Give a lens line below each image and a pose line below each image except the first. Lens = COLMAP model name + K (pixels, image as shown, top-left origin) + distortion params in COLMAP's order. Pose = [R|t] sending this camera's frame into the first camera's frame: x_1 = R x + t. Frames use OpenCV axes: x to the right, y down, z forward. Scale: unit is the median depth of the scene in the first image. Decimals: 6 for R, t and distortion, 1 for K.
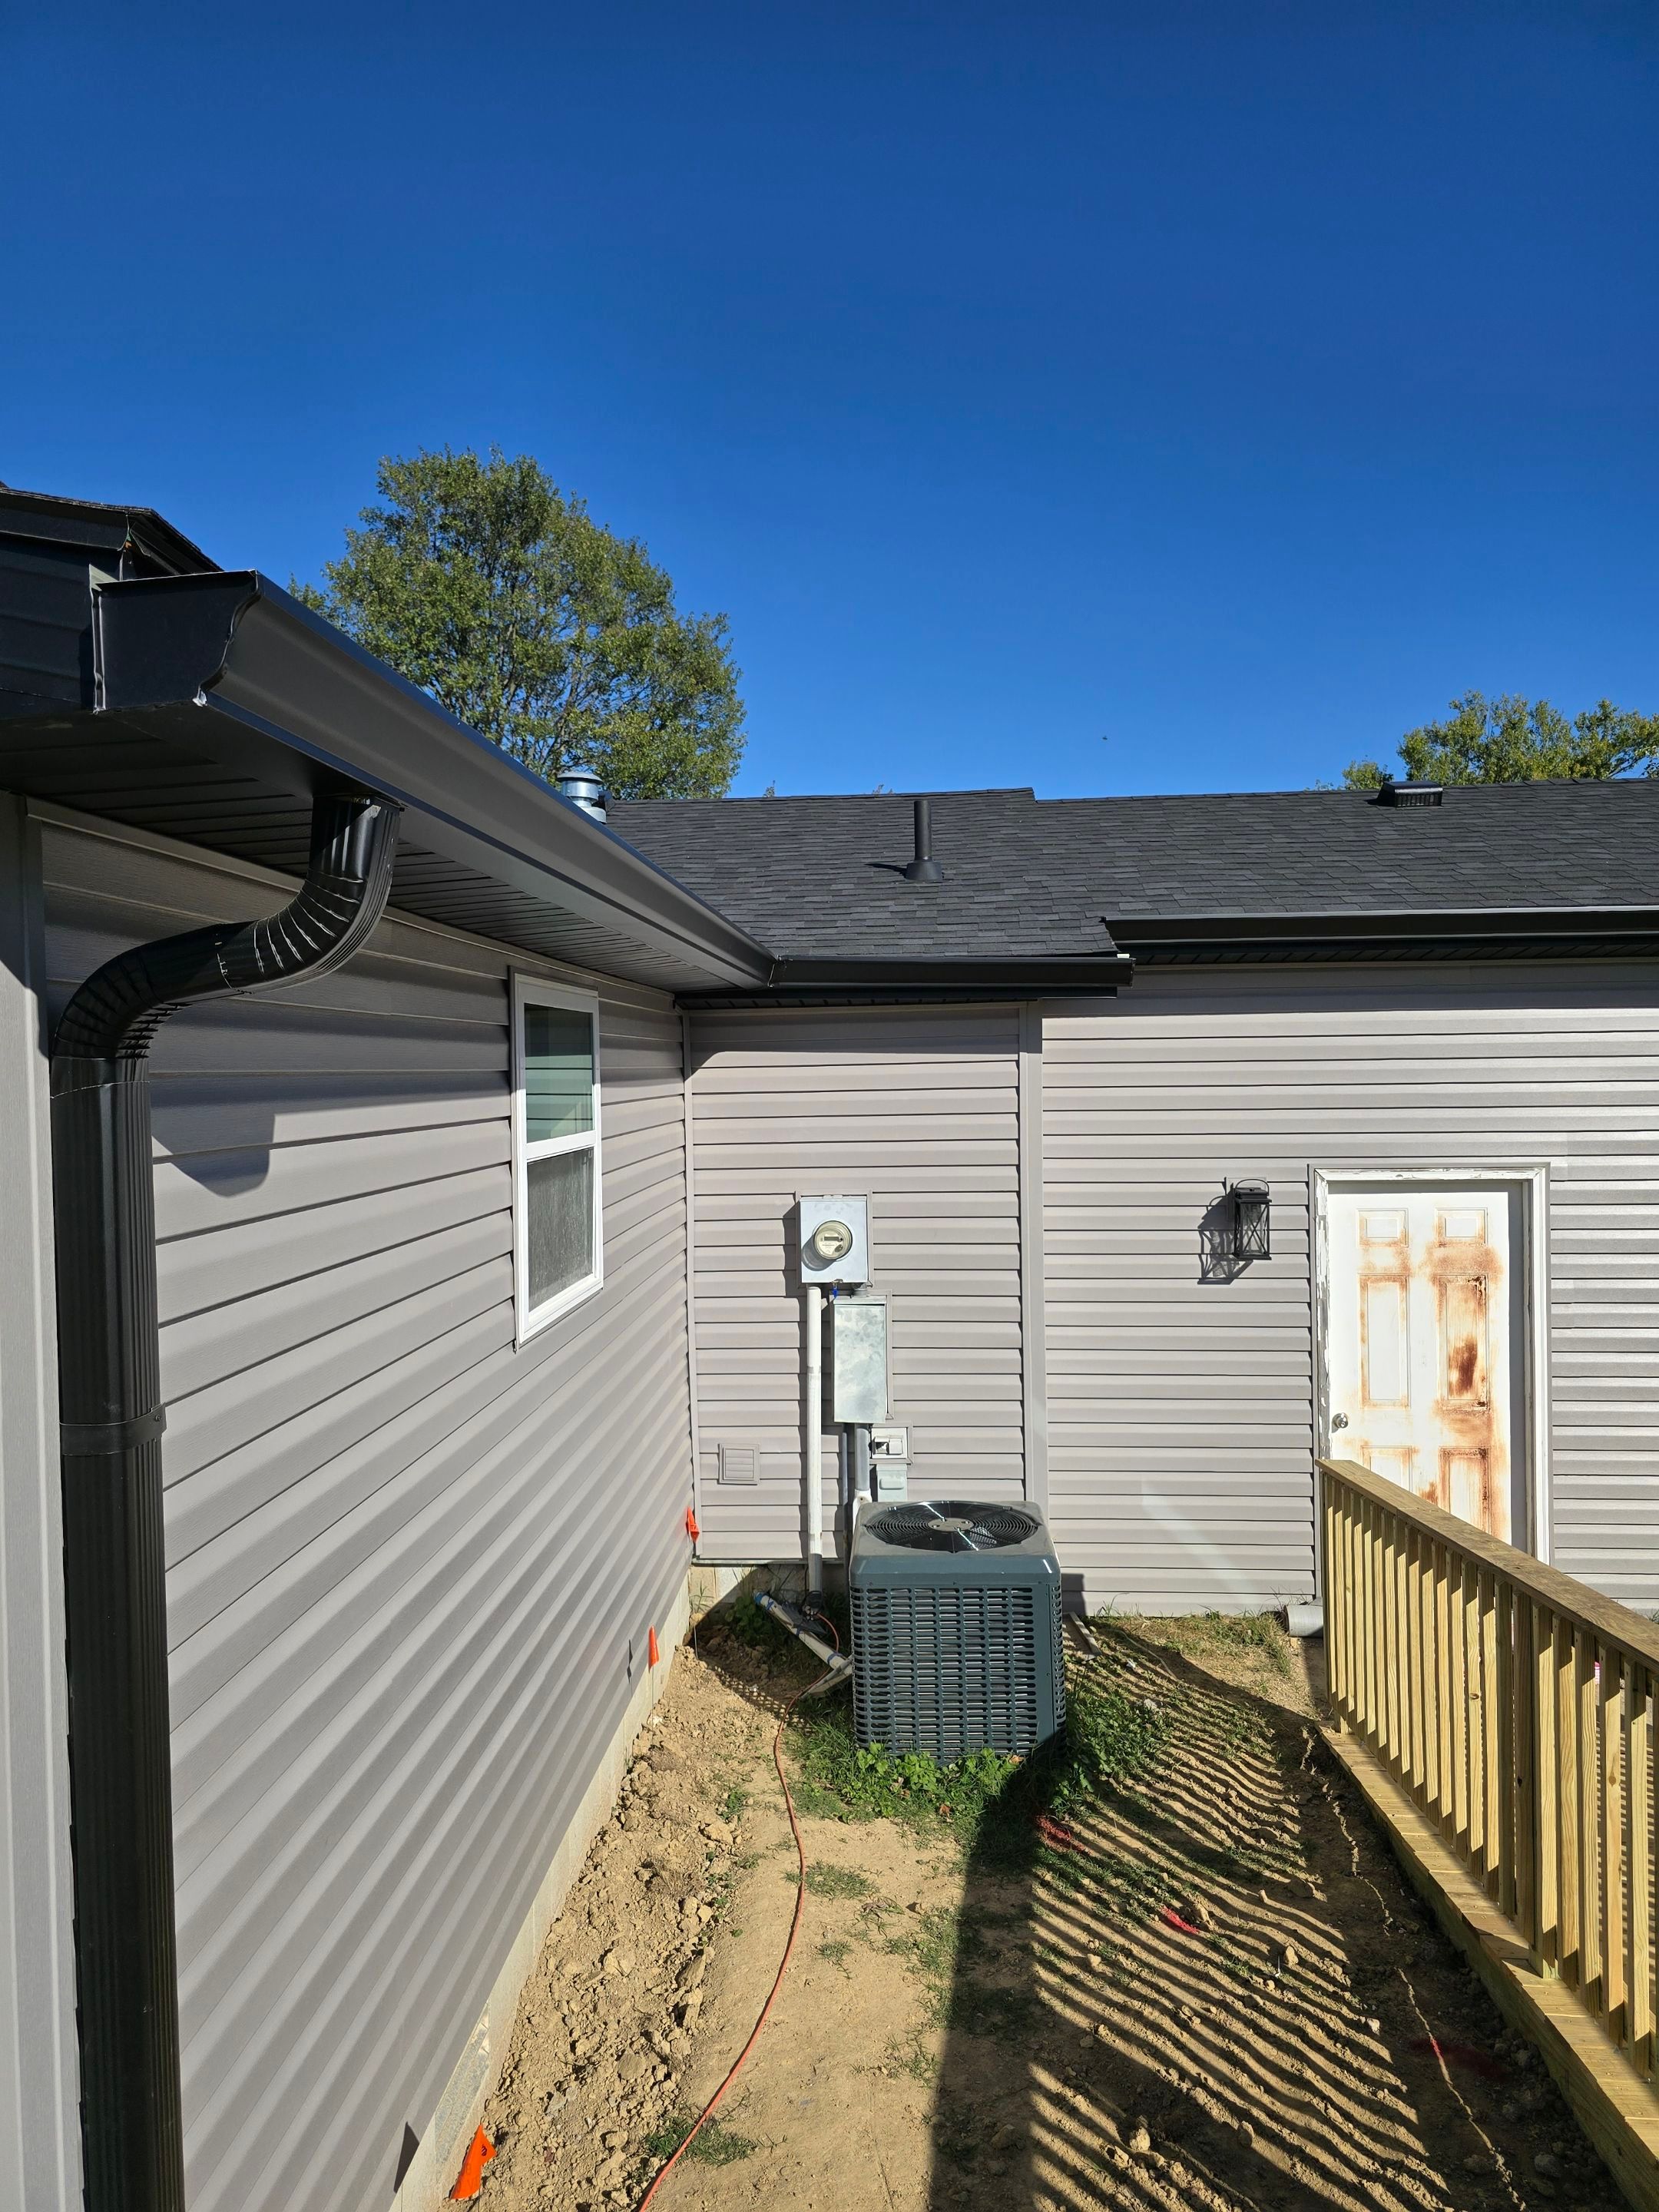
lens RADIAL K [[1486.7, 0, 812.8], [0, 1486.7, 1092.7], [0, 0, 1]] dist [0.053460, -0.045869]
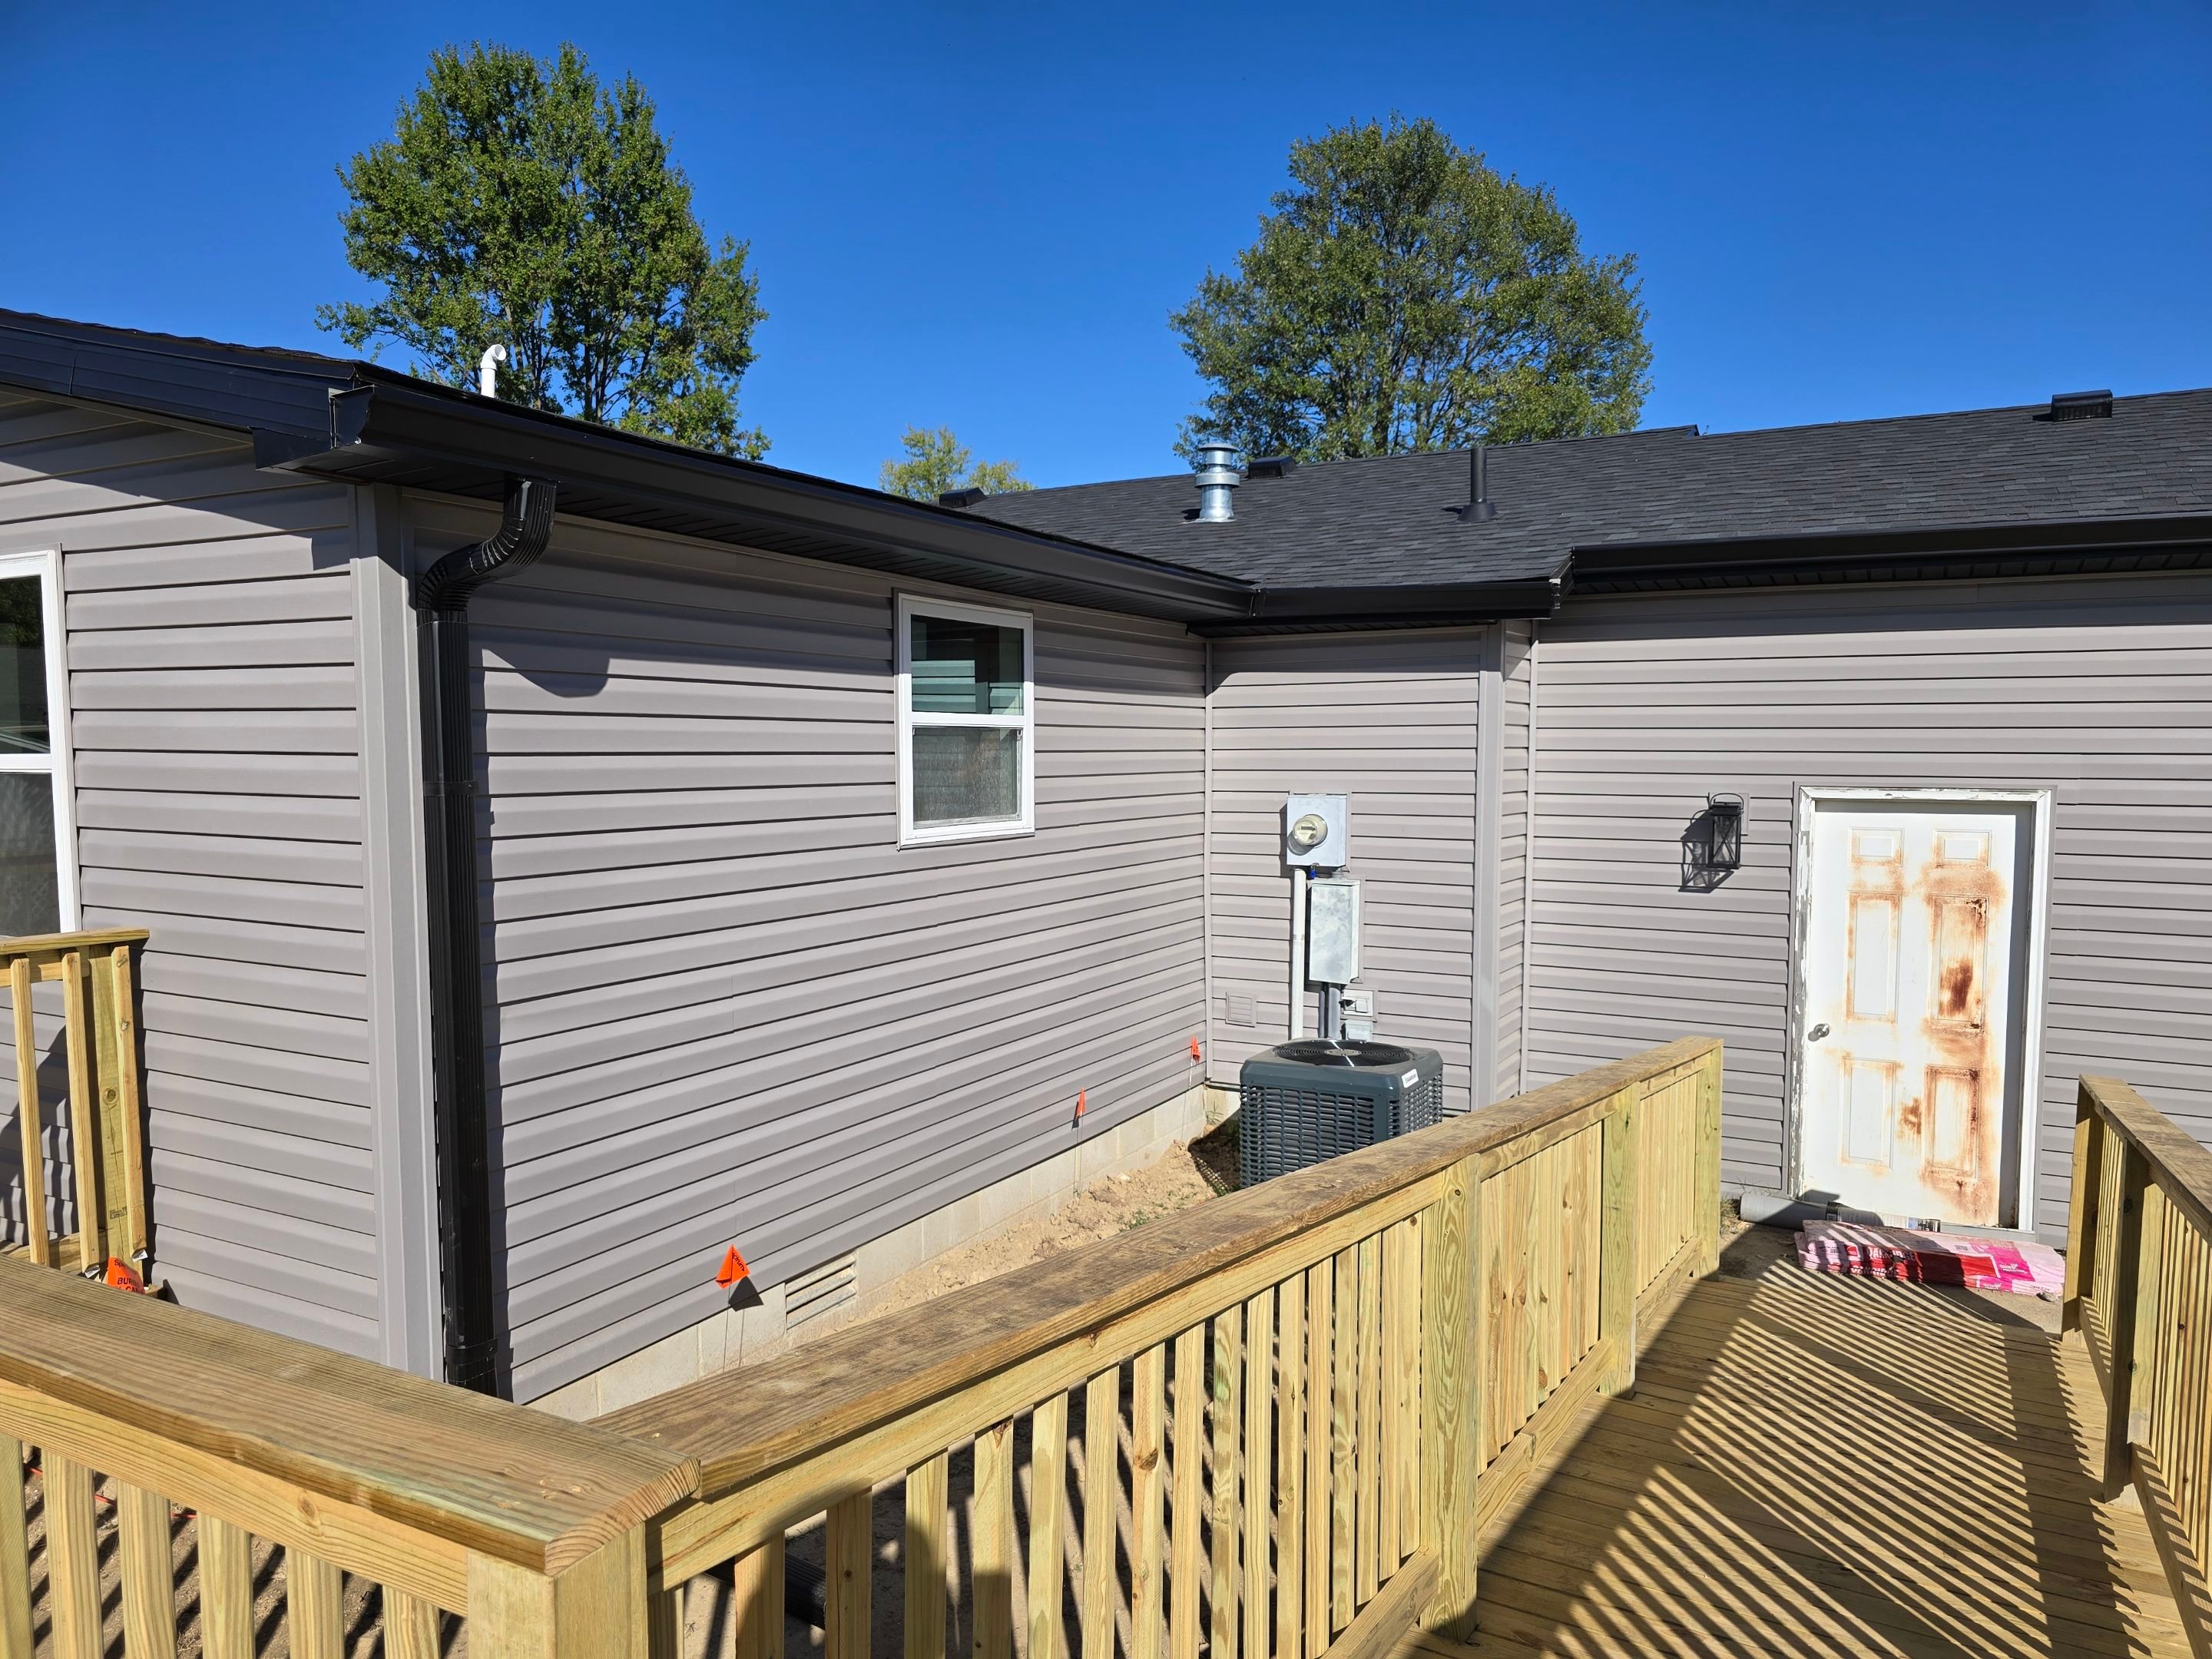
lens RADIAL K [[1481.6, 0, 1122.9], [0, 1481.6, 851.9], [0, 0, 1]] dist [0.059297, -0.053830]
pose [[0.913476, 0.046672, -0.404208, 0.330246], [-0.022767, 0.997706, 0.063748, 0.041096], [0.406256, -0.049029, 0.912443, -0.140196]]
